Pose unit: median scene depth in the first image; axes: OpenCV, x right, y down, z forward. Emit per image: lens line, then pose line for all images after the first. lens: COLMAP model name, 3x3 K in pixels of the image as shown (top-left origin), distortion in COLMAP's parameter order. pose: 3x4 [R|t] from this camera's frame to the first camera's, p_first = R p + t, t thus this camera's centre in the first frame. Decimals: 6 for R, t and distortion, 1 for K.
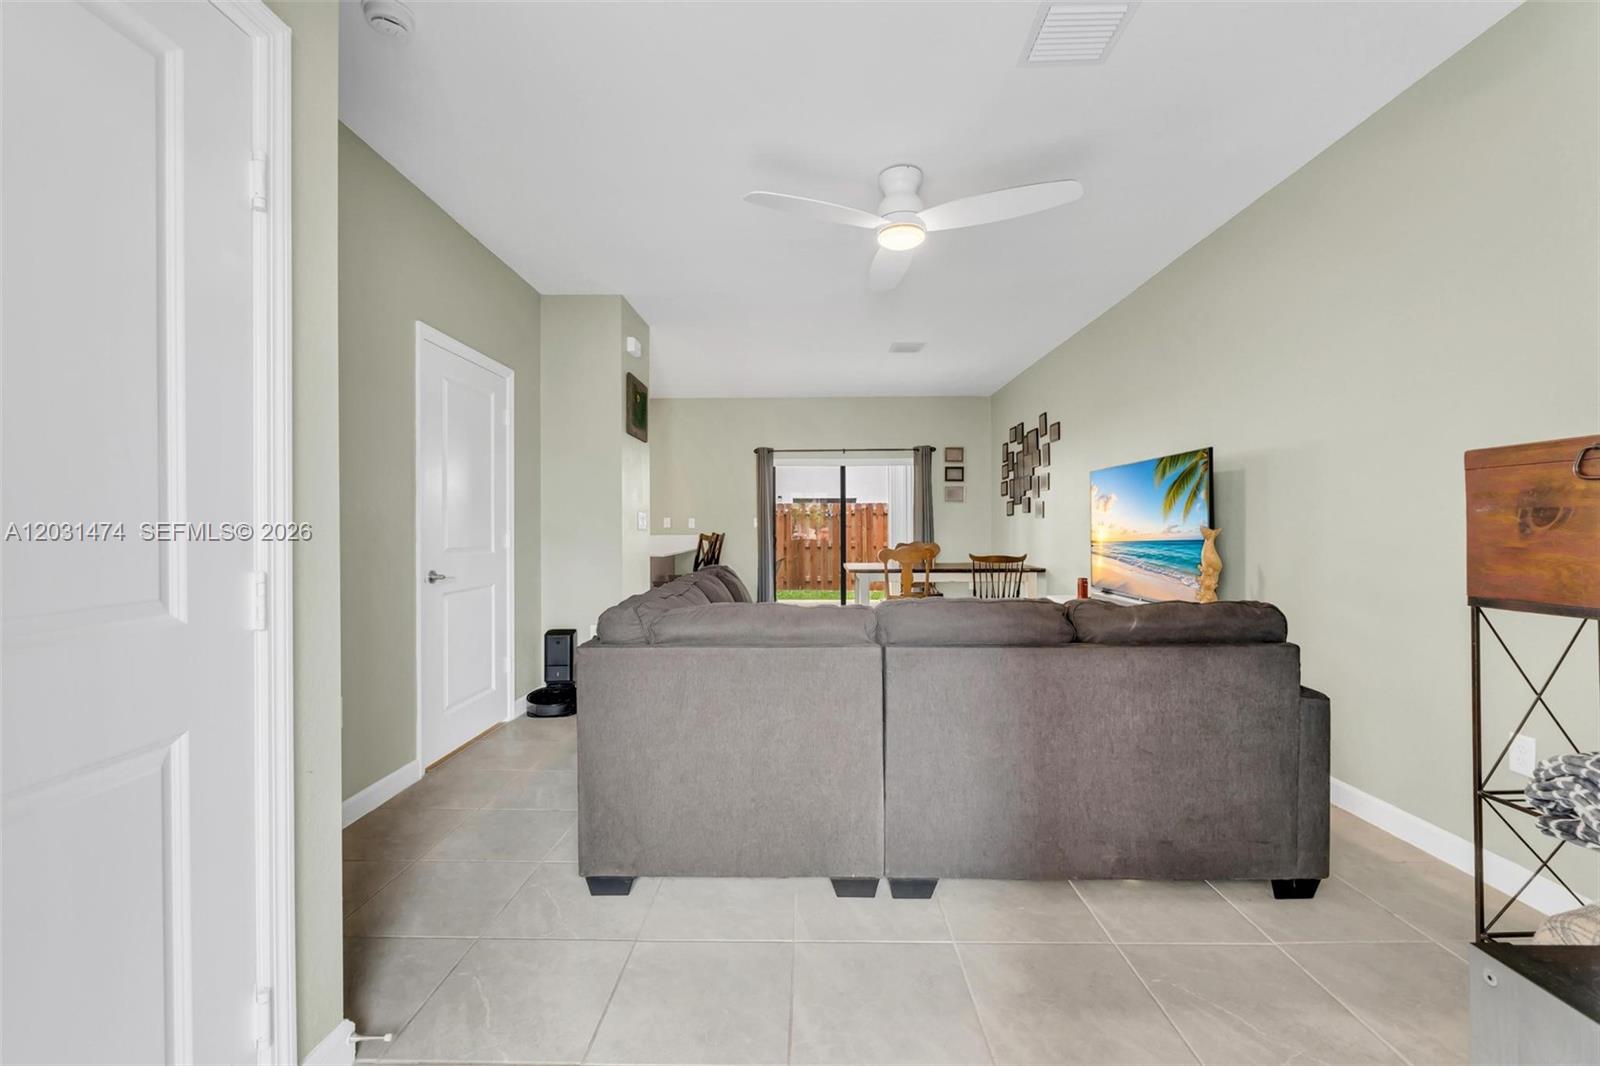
lens RADIAL K [[682.5, 0, 817.5], [0, 682.5, 508.8], [0, 0, 1]] dist [-0.006741, 0.000624]
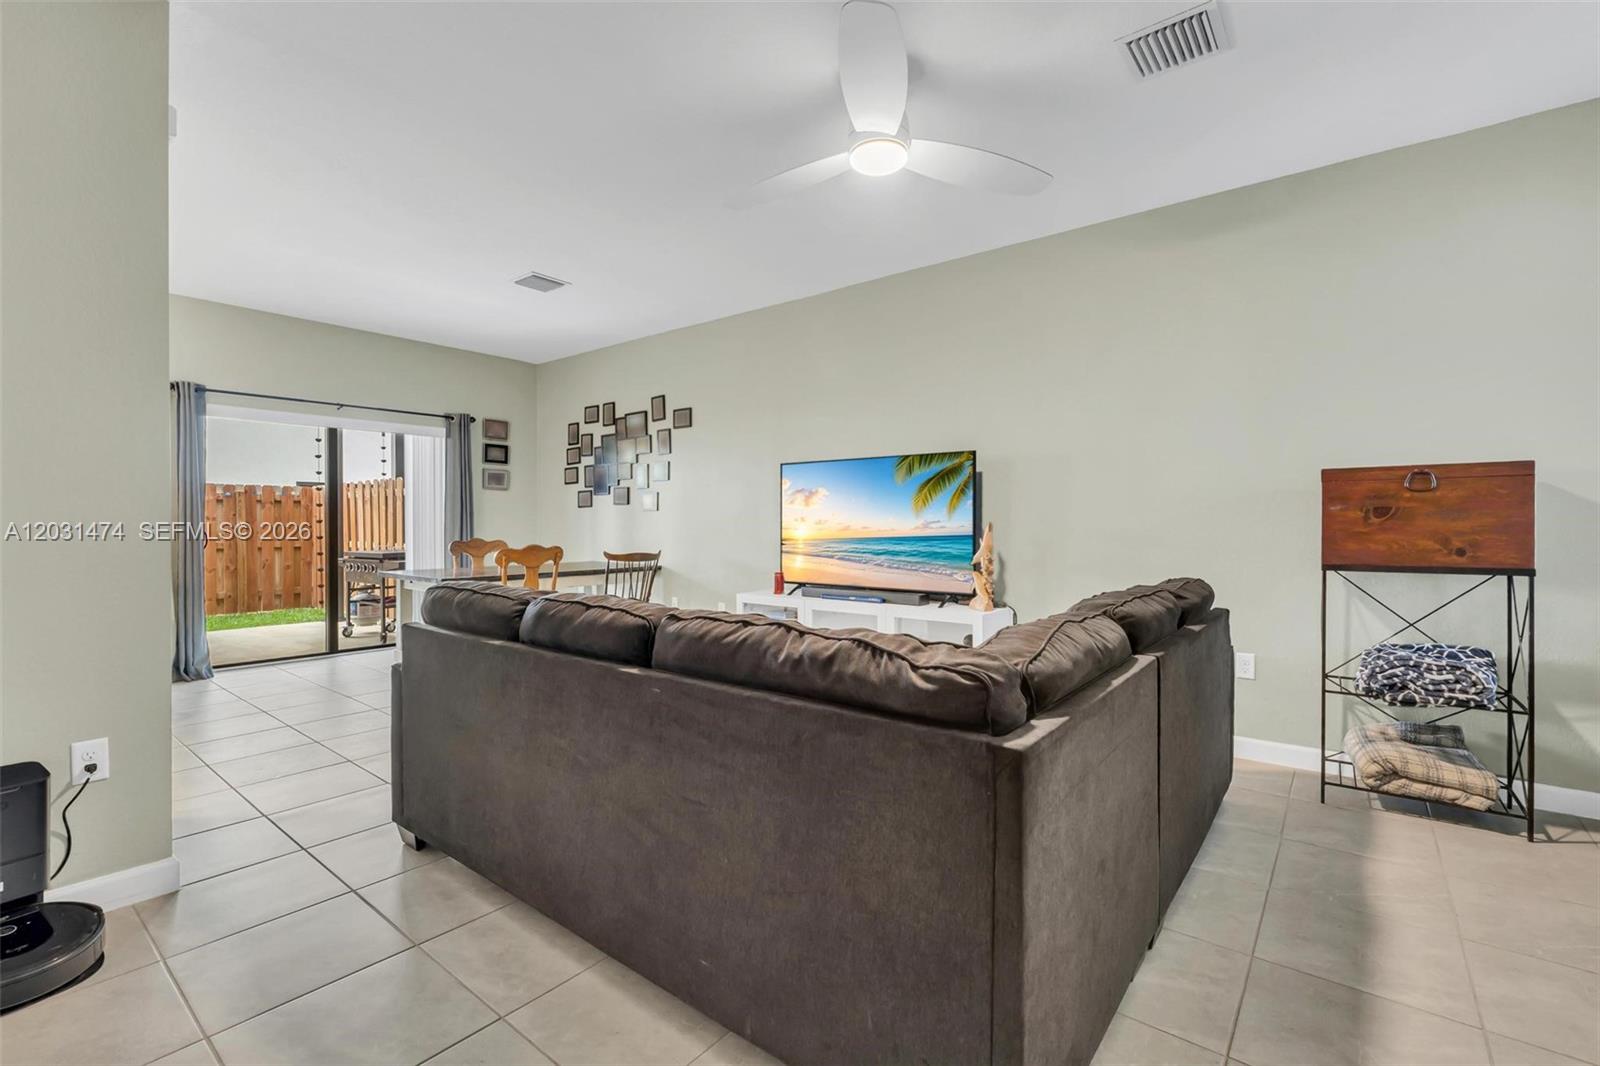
lens RADIAL K [[682.5, 0, 813.1], [0, 682.5, 524.2], [0, 0, 1]] dist [-0.006741, 0.000624]
pose [[0.607074, -0.000479, 0.794645, -0.282537], [-0.023451, 0.999553, 0.018517, 0.010860], [-0.794300, -0.029876, 0.606791, 0.289862]]
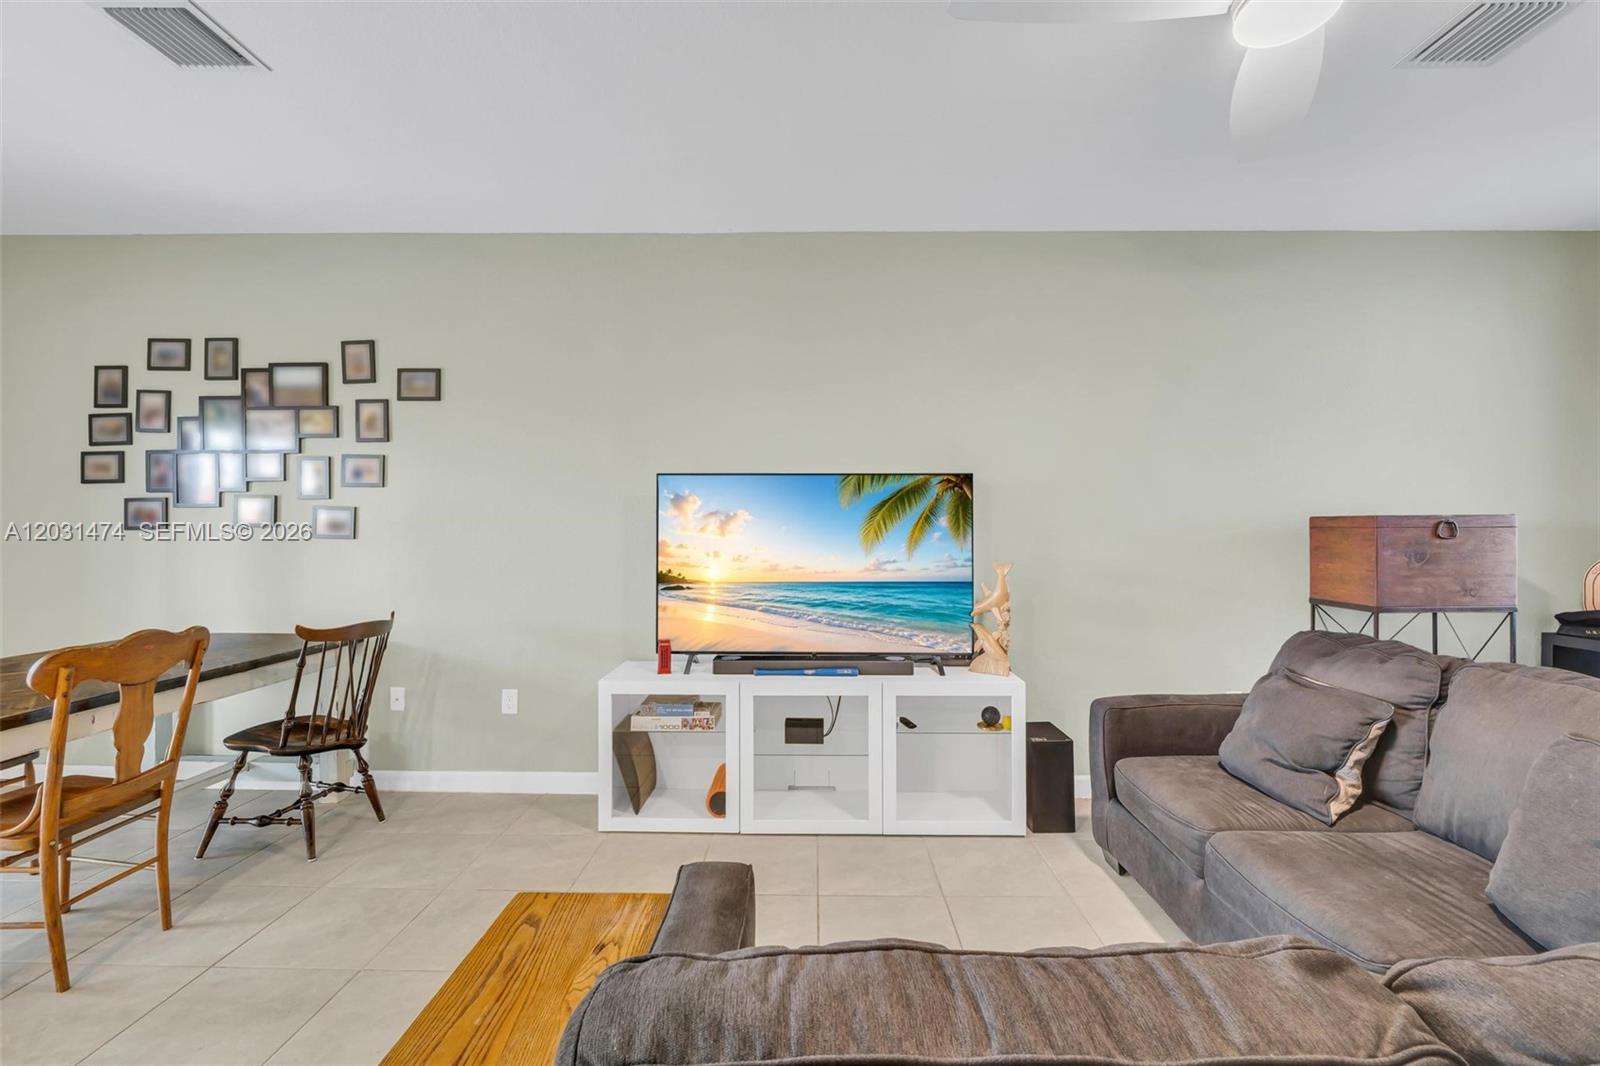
lens RADIAL K [[682.5, 0, 827.0], [0, 682.5, 526.3], [0, 0, 1]] dist [-0.006741, 0.000624]
pose [[0.013142, 0.014080, 0.999815, -0.197920], [-0.030710, 0.999435, -0.013671, 0.000379], [-0.999442, -0.030524, 0.013567, 0.652901]]
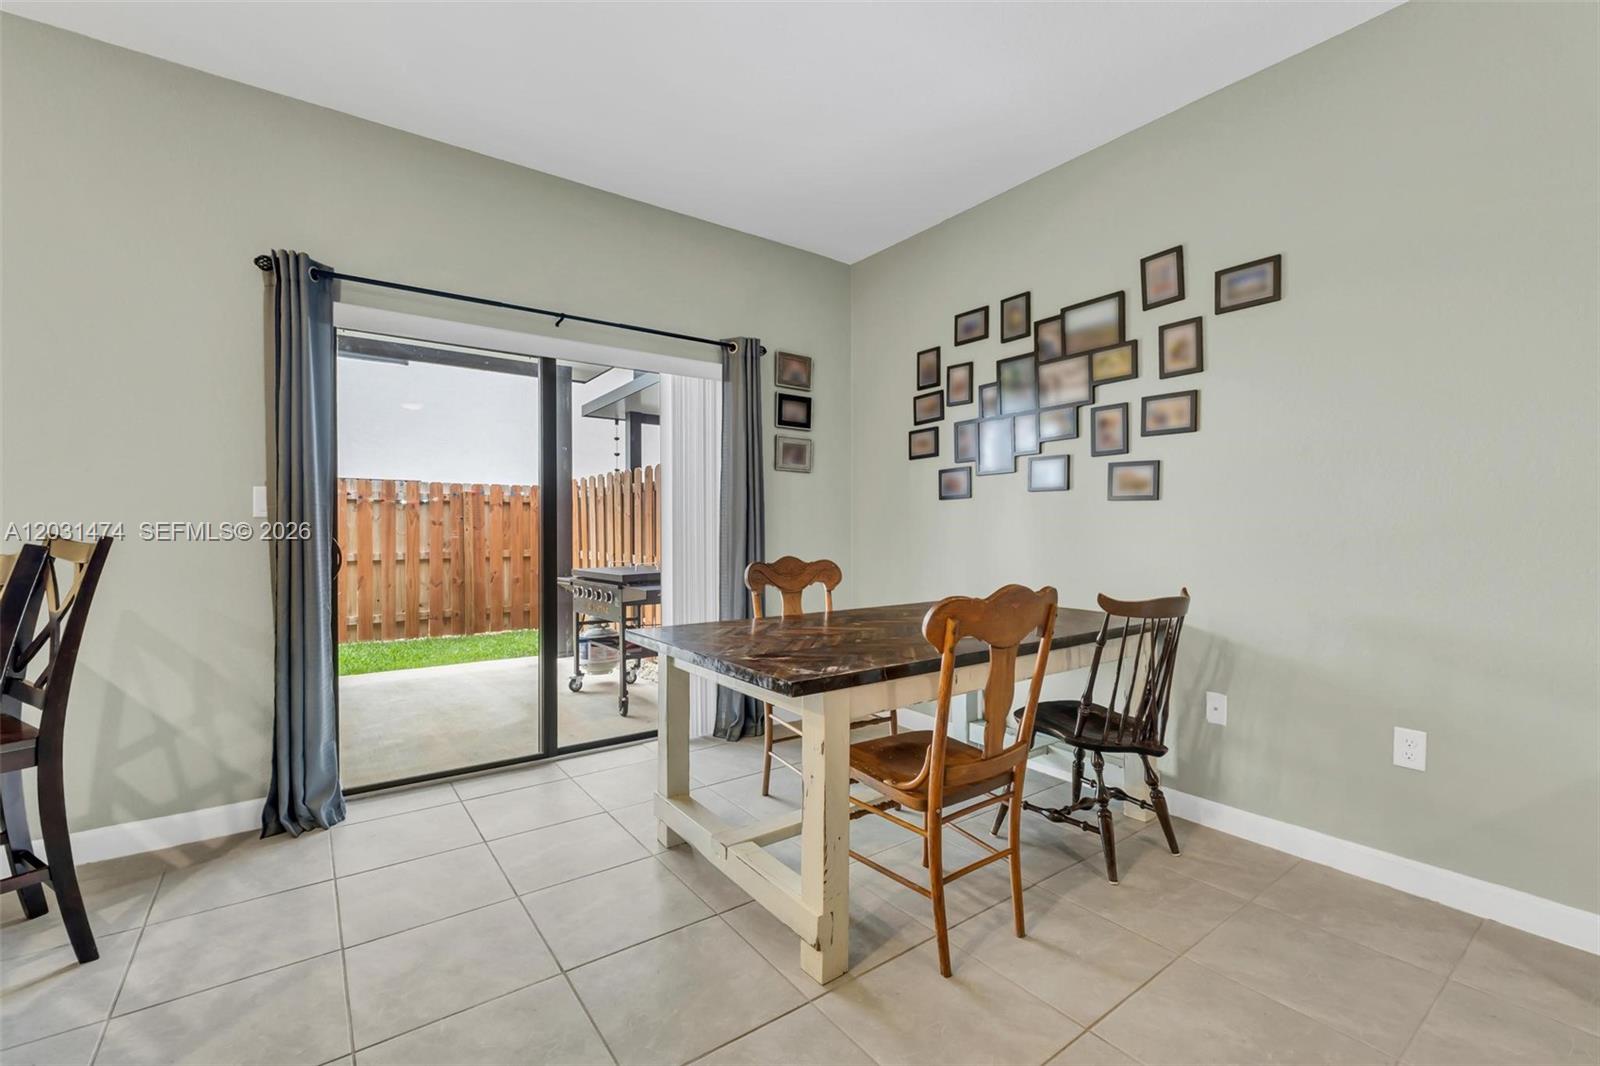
lens RADIAL K [[682.5, 0, 806.0], [0, 682.5, 535.5], [0, 0, 1]] dist [-0.006741, 0.000624]
pose [[0.803432, 0.003972, 0.595383, -0.103748], [-0.023818, 0.999392, 0.025474, 0.031784], [-0.594920, -0.034648, 0.803038, 0.817924]]
